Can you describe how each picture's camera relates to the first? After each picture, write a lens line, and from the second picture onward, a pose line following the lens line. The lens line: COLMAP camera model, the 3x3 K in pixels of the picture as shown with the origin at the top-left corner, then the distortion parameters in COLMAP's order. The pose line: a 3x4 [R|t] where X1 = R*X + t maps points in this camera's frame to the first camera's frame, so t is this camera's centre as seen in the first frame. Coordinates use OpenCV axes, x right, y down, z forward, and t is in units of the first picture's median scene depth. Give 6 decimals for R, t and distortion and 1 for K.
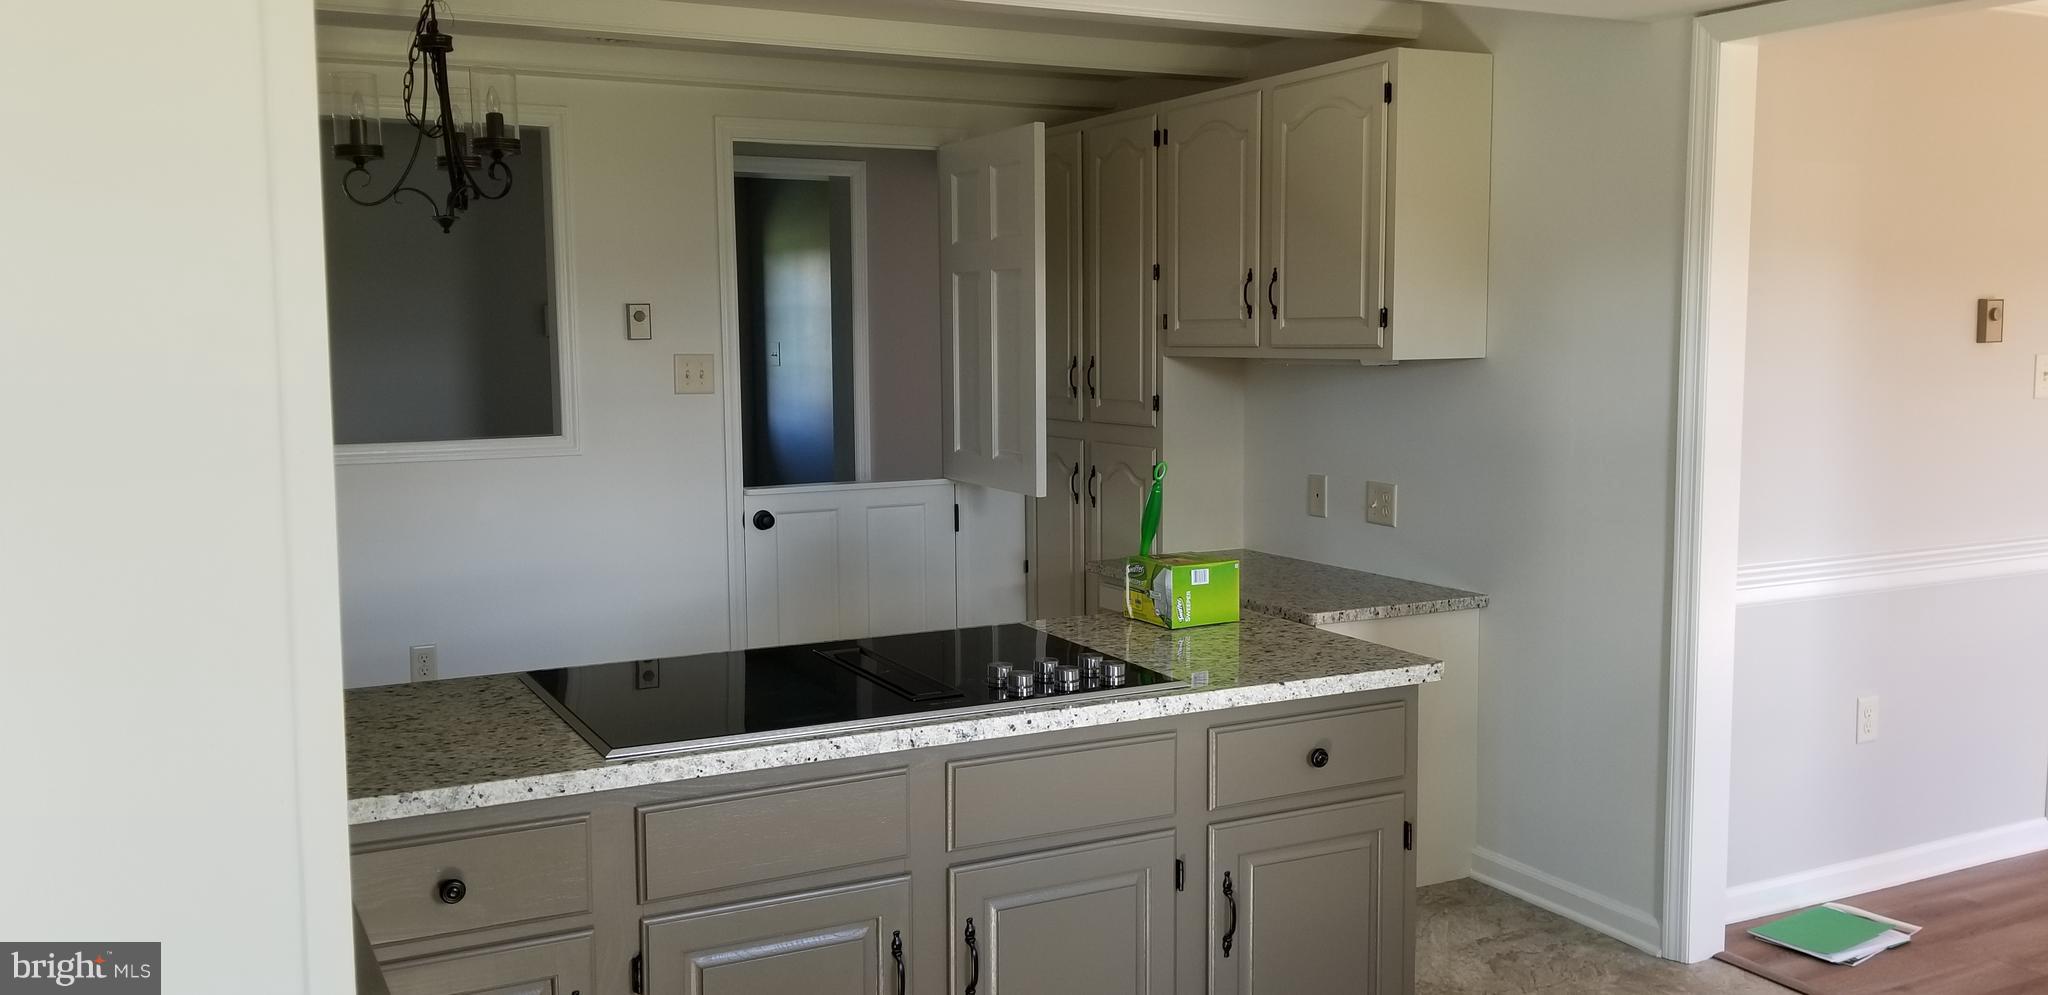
lens RADIAL K [[1641.1, 0, 1024.0], [0, 1641.1, 497.5], [0, 0, 1]] dist [0.110843, 0.000535]
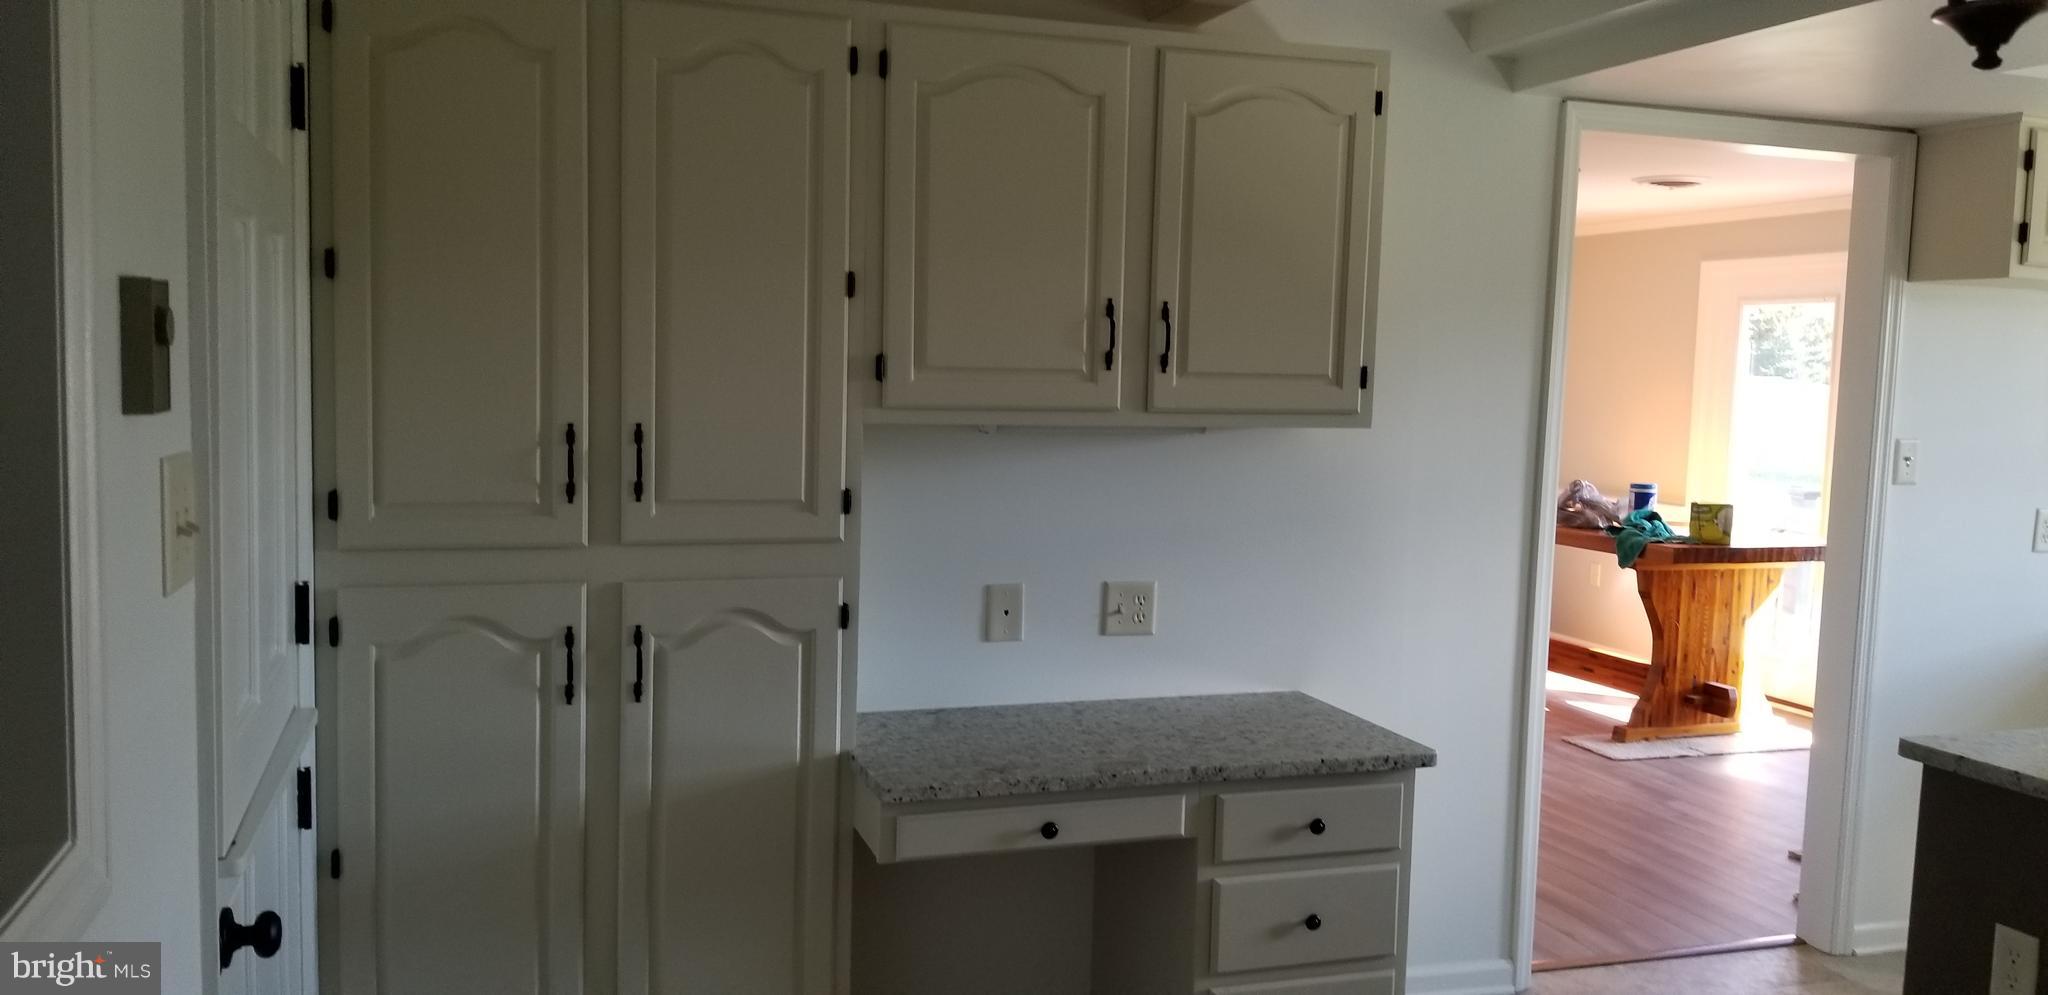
lens RADIAL K [[1641.1, 0, 1024.0], [0, 1641.1, 497.5], [0, 0, 1]] dist [0.110843, 0.000535]
pose [[0.159721, -0.079095, 0.983988, -0.513714], [0.074275, 0.994922, 0.067918, -0.097367], [-0.984364, 0.062238, 0.164785, 0.857967]]
